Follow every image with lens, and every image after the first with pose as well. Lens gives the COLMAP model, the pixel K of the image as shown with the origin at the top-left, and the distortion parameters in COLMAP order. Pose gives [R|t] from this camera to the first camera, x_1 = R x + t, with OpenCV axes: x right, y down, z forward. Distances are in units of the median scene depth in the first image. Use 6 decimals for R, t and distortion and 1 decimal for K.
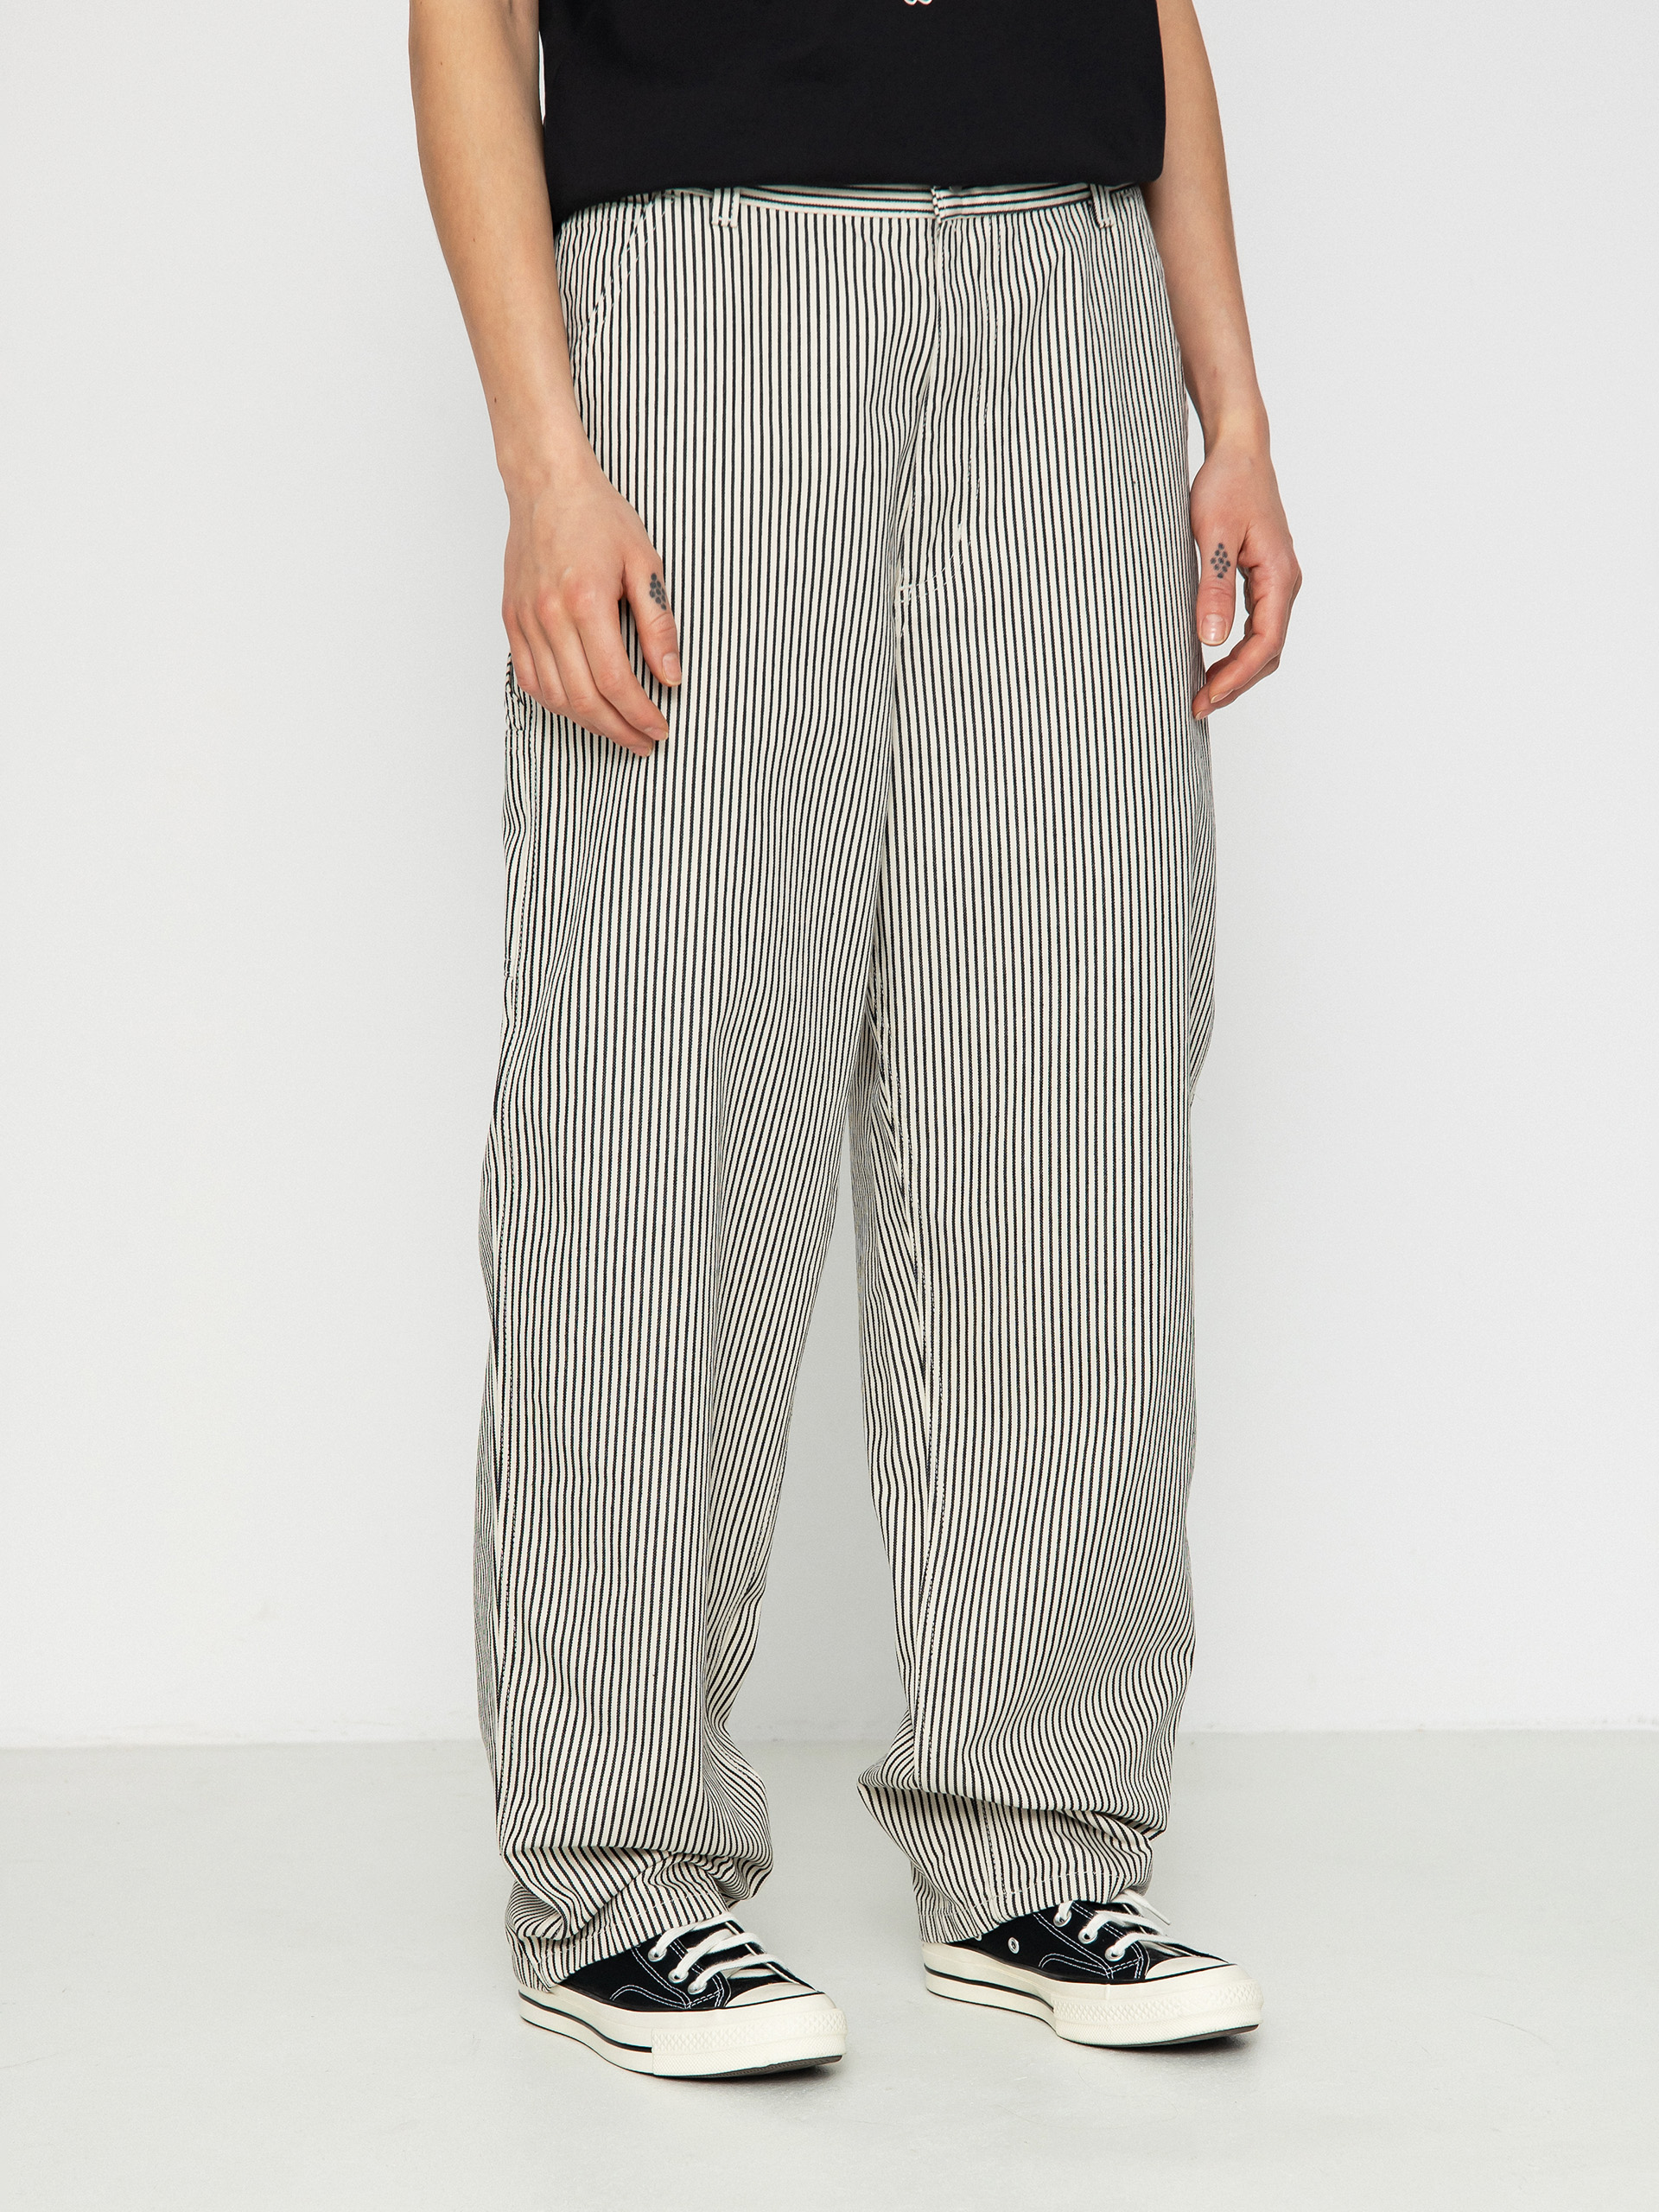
lens RADIAL K [[4314.4, 0, 829.8], [0, 4314.4, 1100.9], [0, 0, 1]] dist [-0.200517, 0.000000]
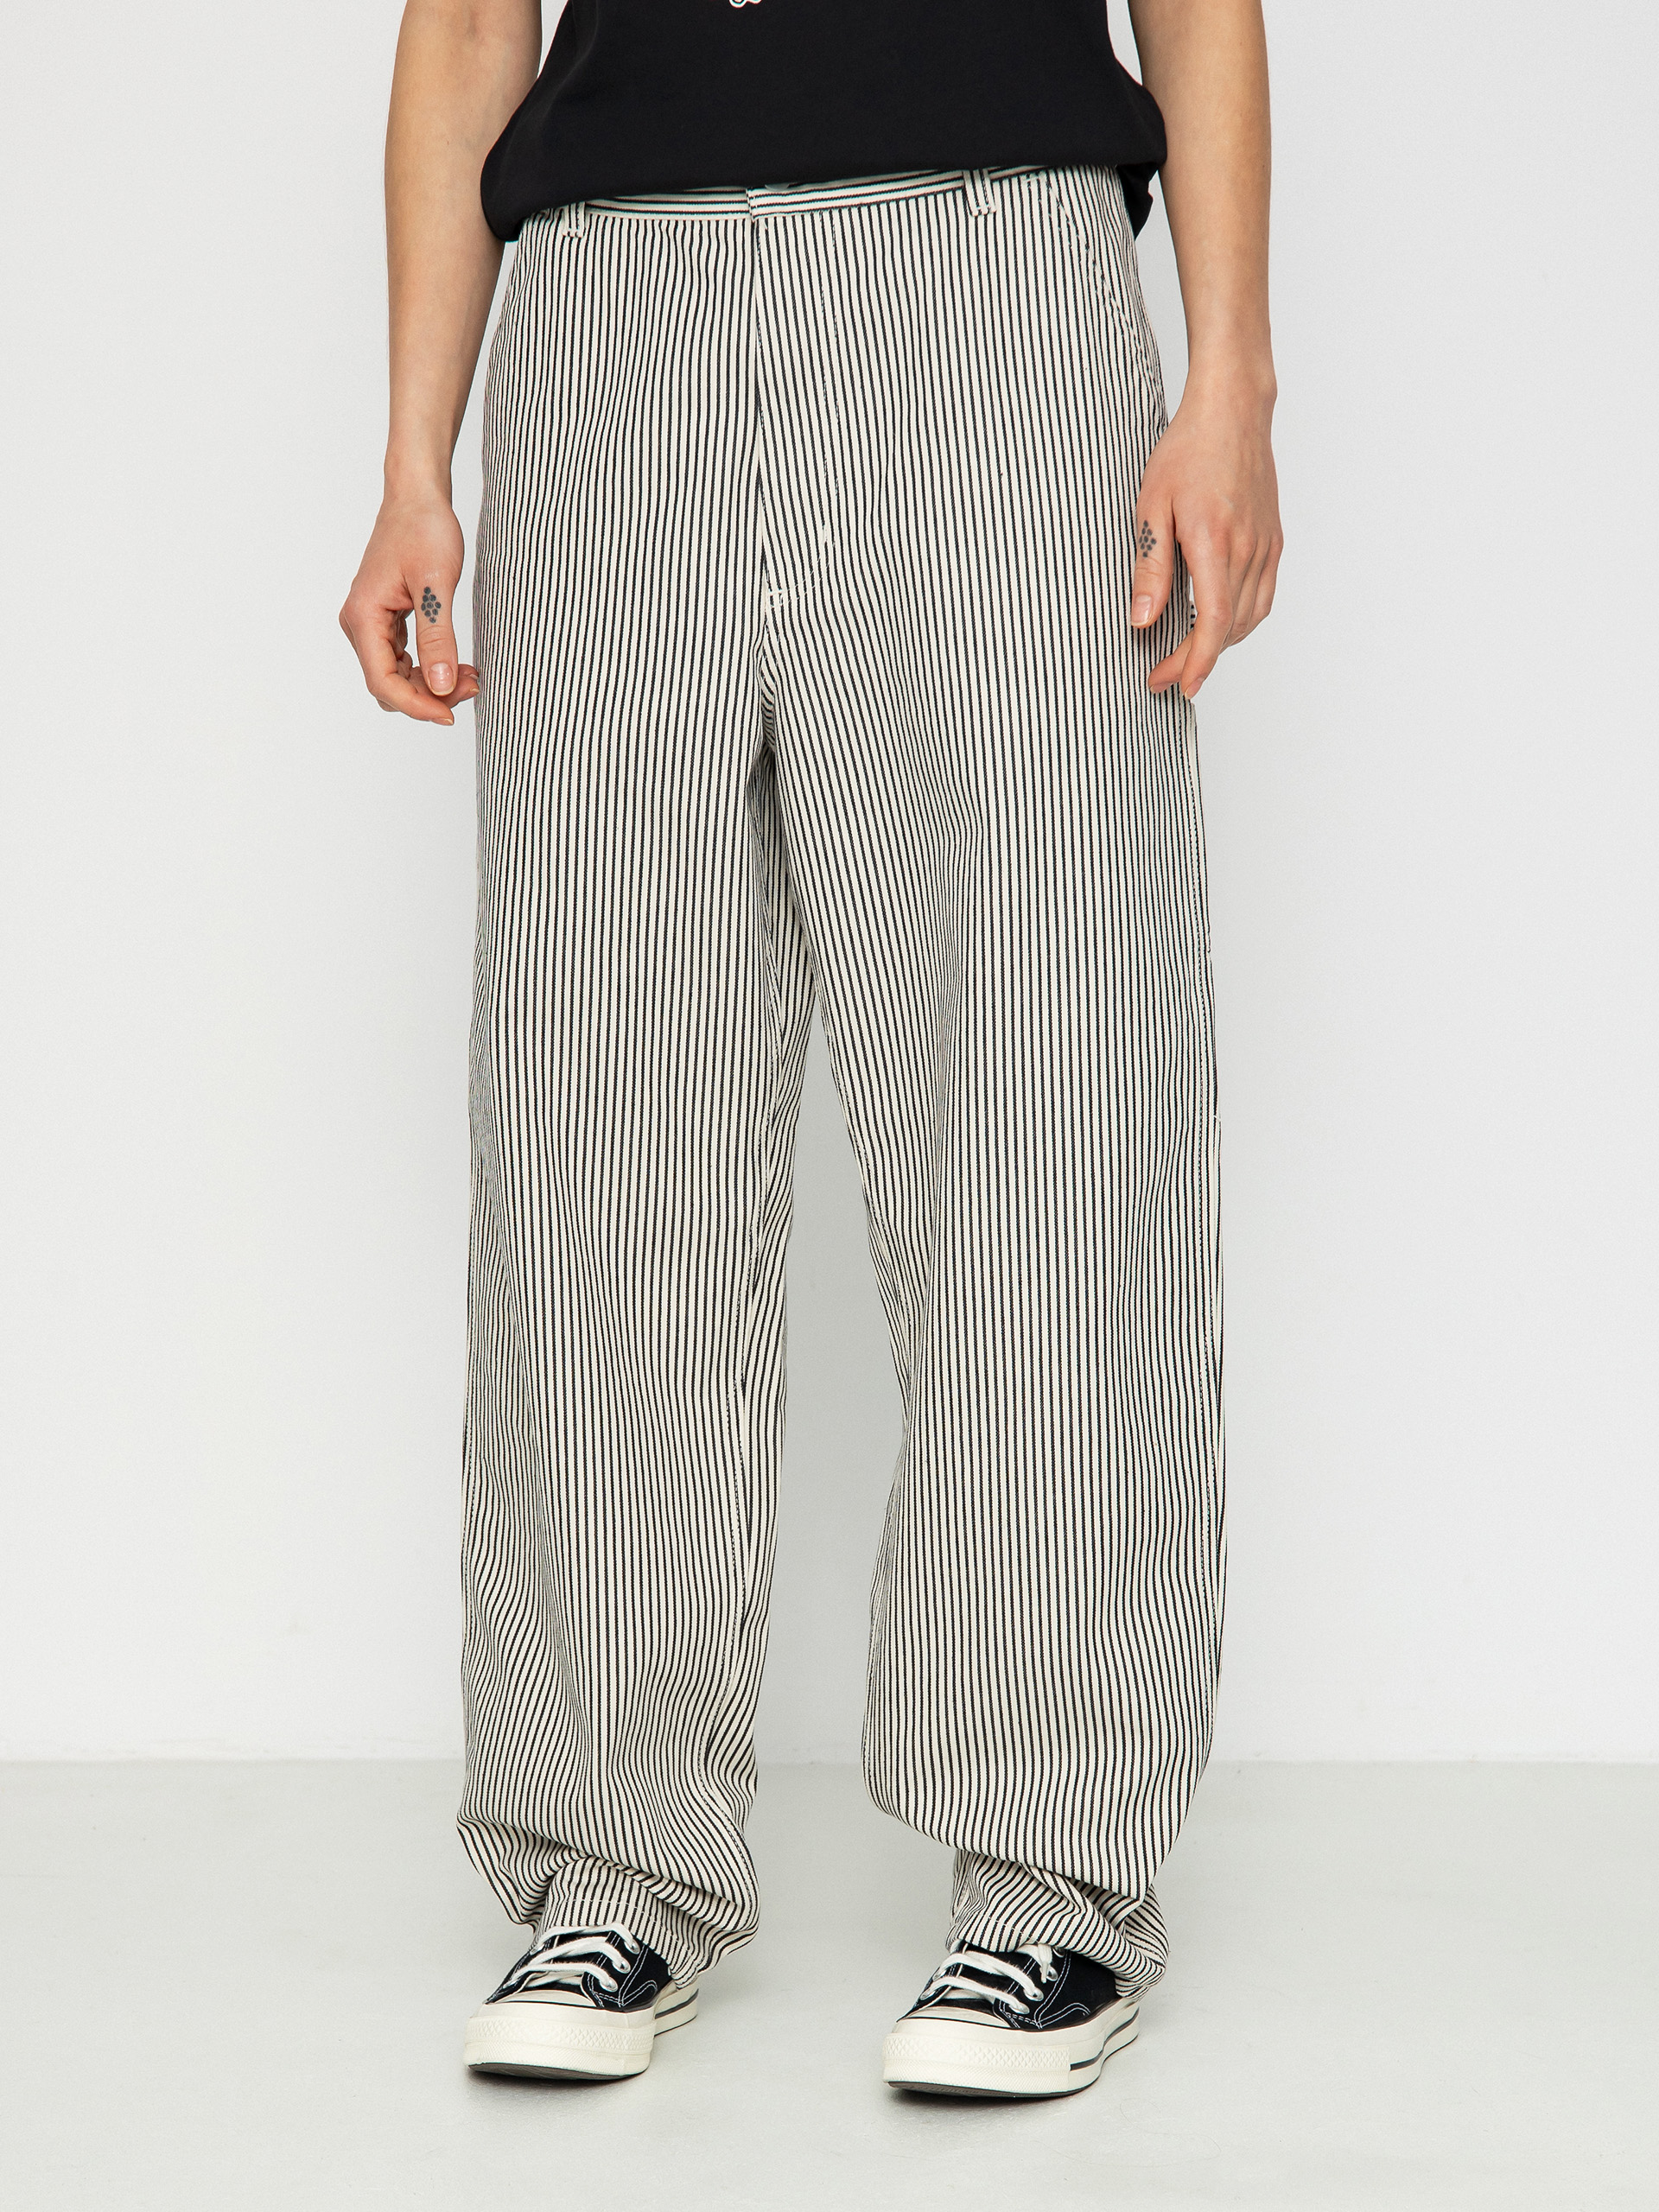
lens RADIAL K [[4451.6, 0, 829.5], [0, 4451.6, 1109.9], [0, 0, 1]] dist [-0.237071, 0.000000]
pose [[0.981024, -0.014811, -0.193322, 0.222109], [0.015311, 0.999882, 0.001091, -0.002171], [0.193283, -0.004030, 0.981135, 0.007629]]
